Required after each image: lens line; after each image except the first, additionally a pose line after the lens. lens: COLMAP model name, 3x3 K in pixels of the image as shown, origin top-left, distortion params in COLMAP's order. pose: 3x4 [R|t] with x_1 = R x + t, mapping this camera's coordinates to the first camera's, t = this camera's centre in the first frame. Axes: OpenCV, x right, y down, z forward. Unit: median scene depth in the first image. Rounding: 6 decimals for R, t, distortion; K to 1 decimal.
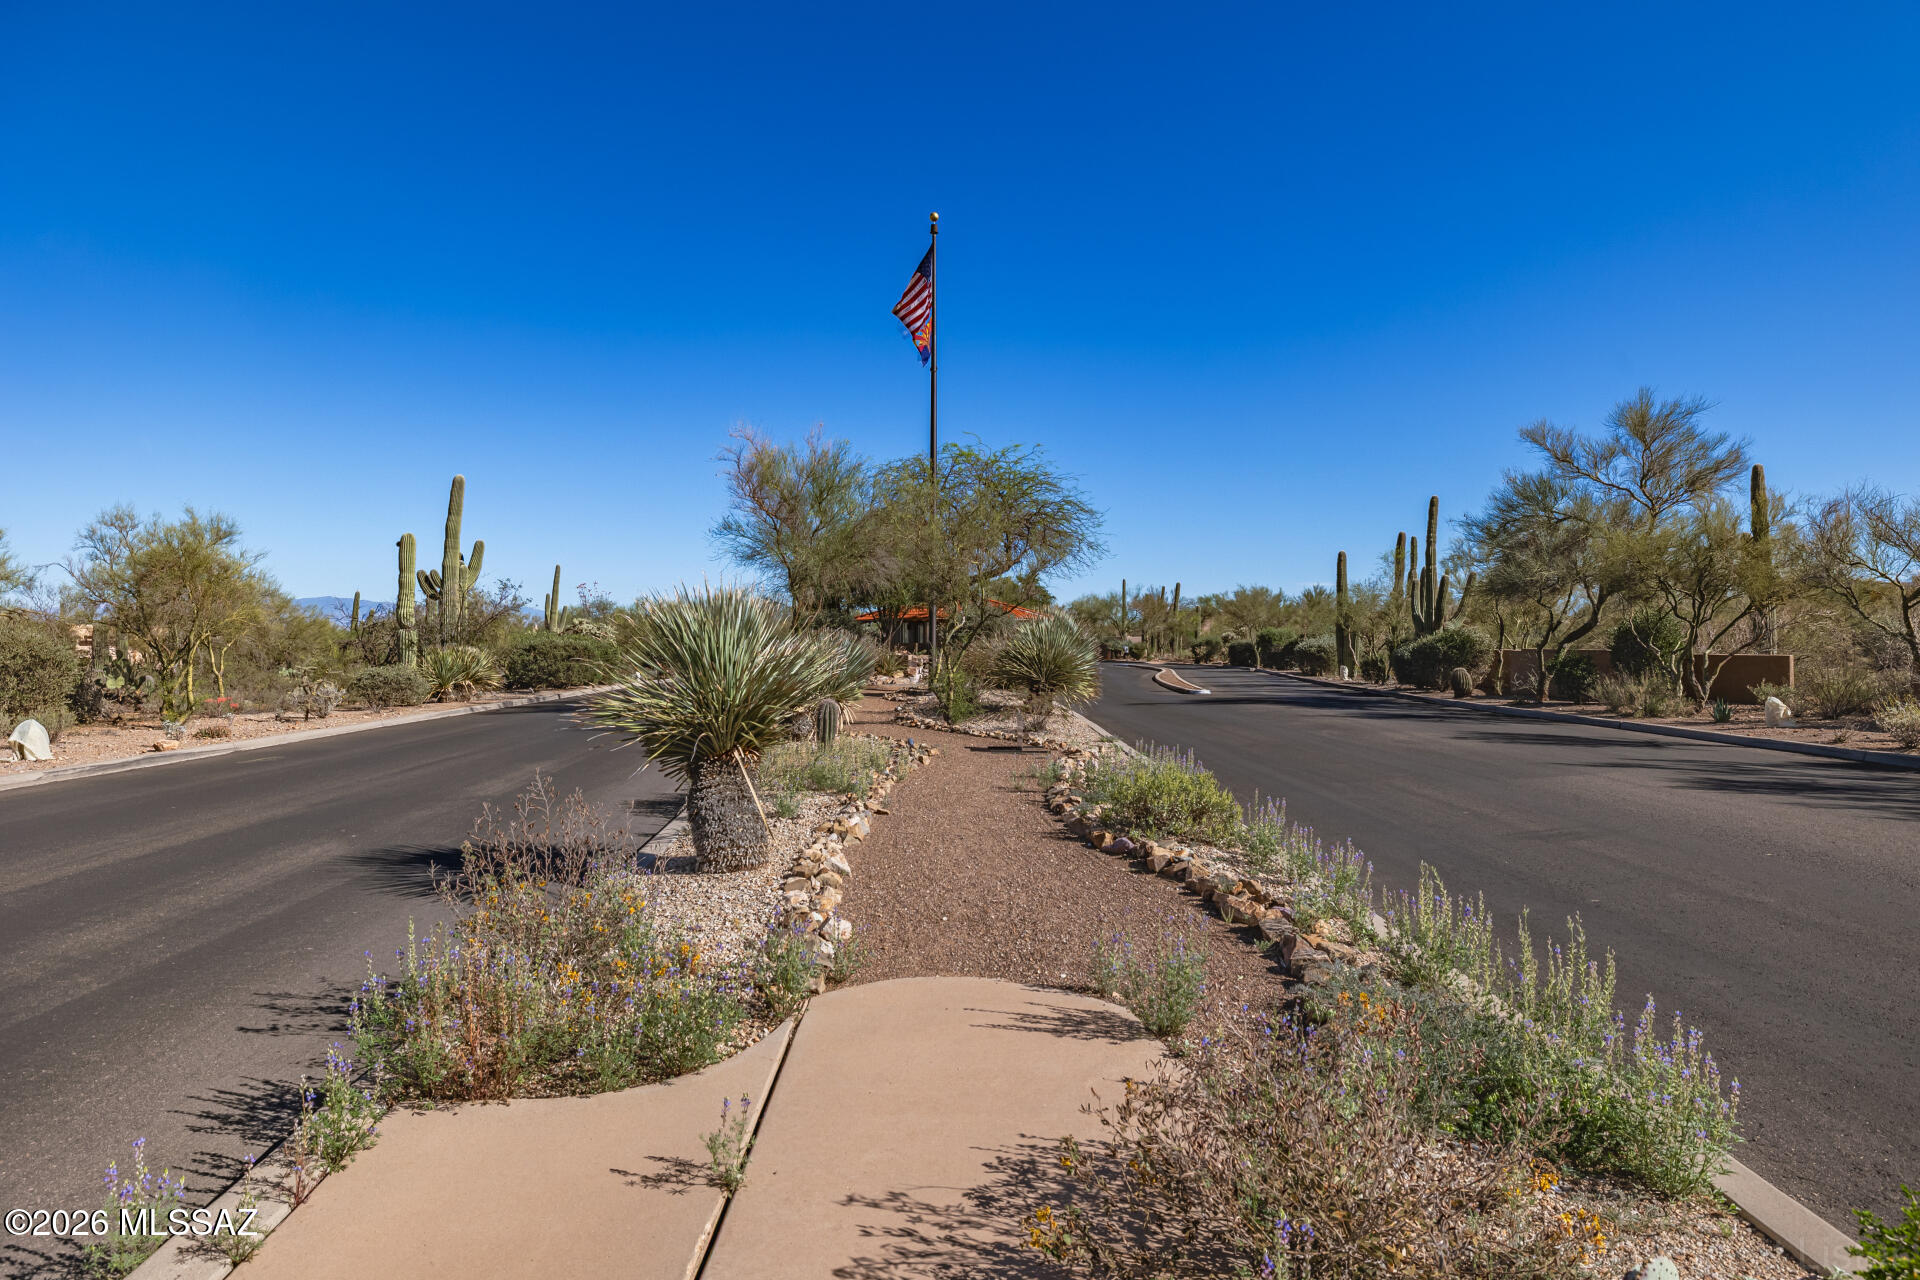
lens RADIAL K [[1112.0, 0, 958.1], [0, 1112.0, 647.7], [0, 0, 1]] dist [-0.006181, -0.000242]
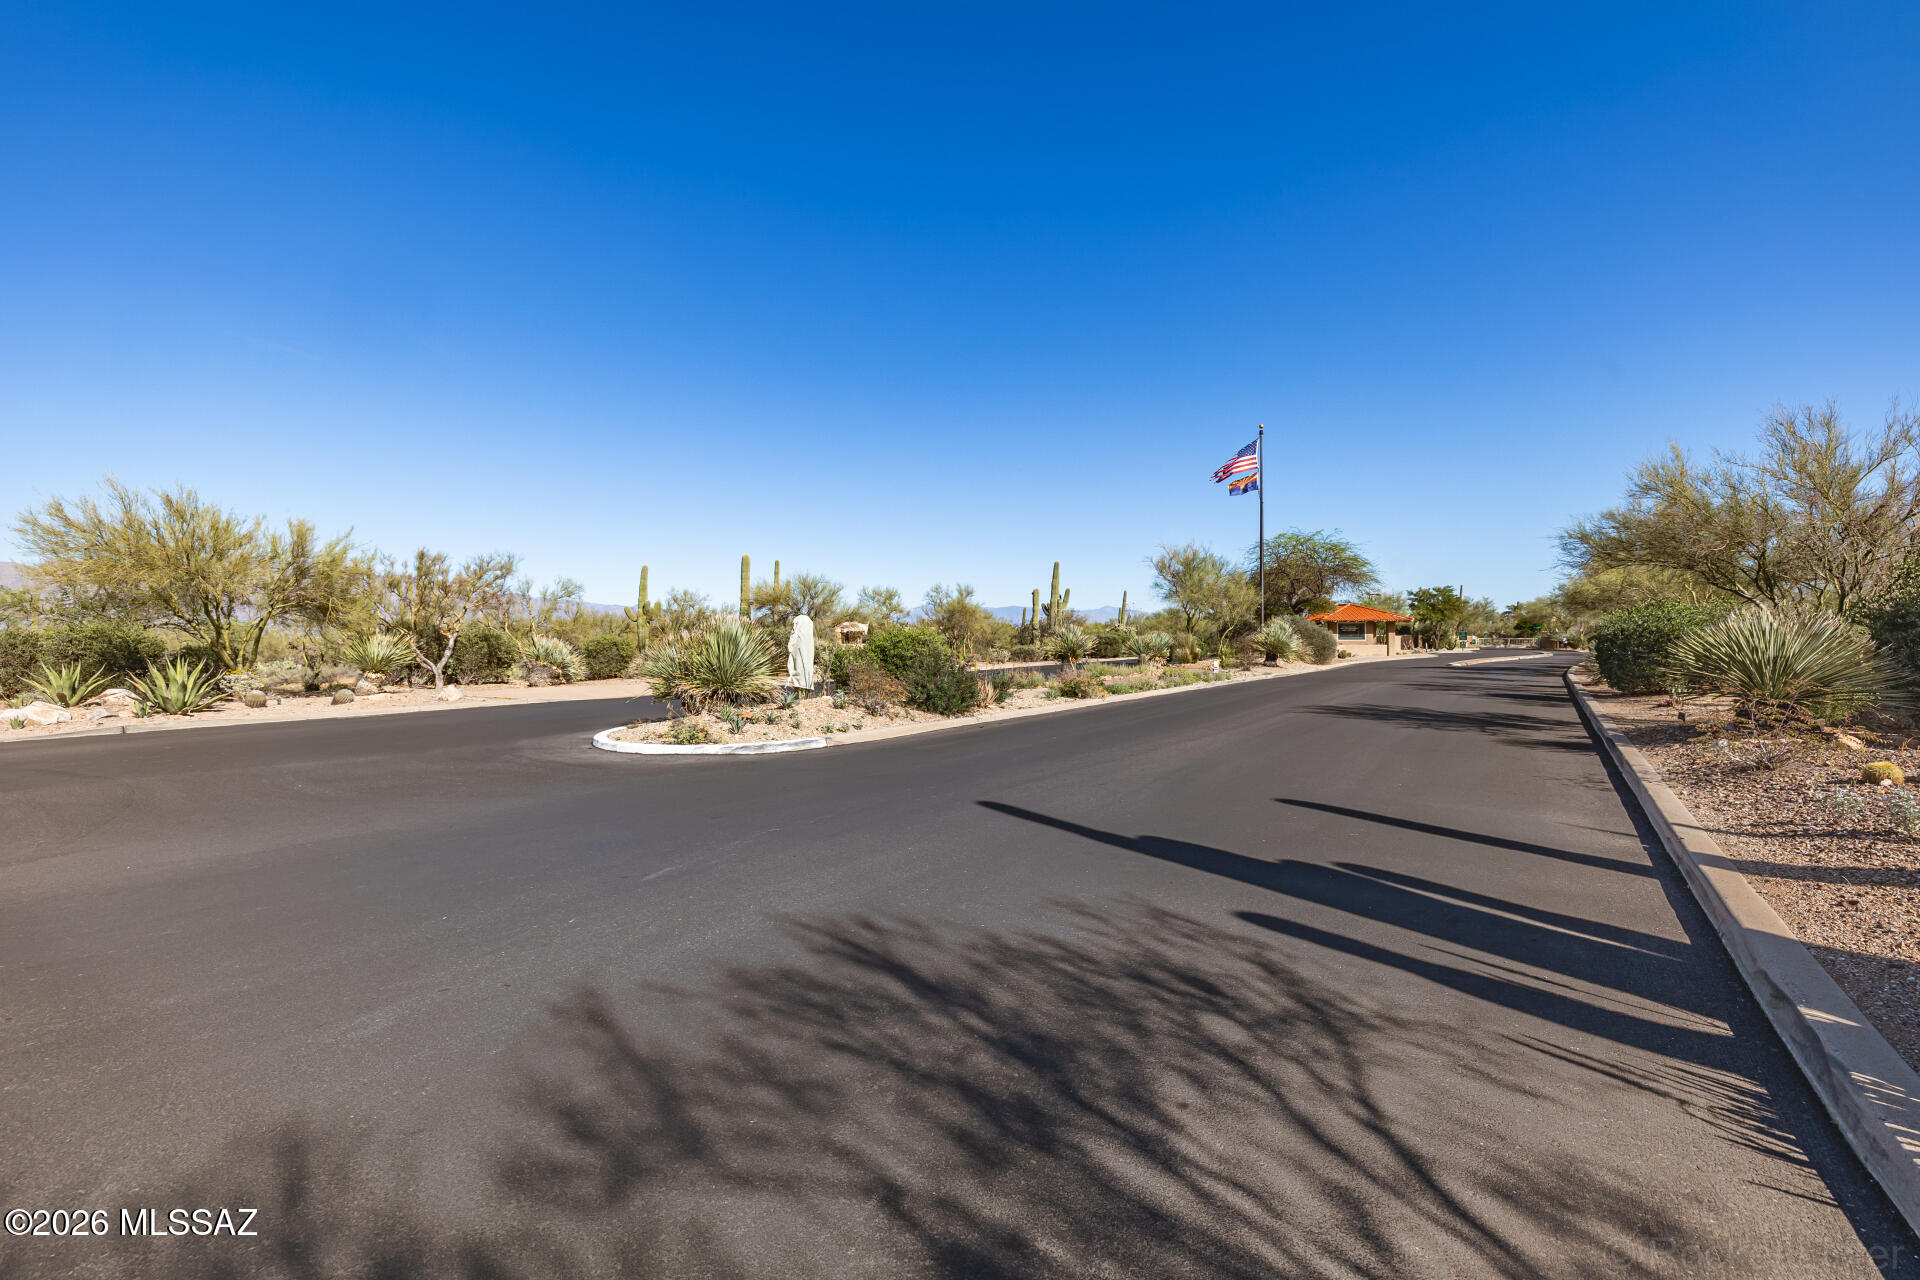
lens RADIAL K [[814.9, 0, 951.3], [0, 814.9, 636.3], [0, 0, 1]] dist [0.019676, -0.001936]
pose [[0.828622, -0.006806, -0.559767, 0.327394], [0.009918, 0.999948, 0.002524, -0.009101], [0.559720, -0.007643, 0.828646, -0.541371]]
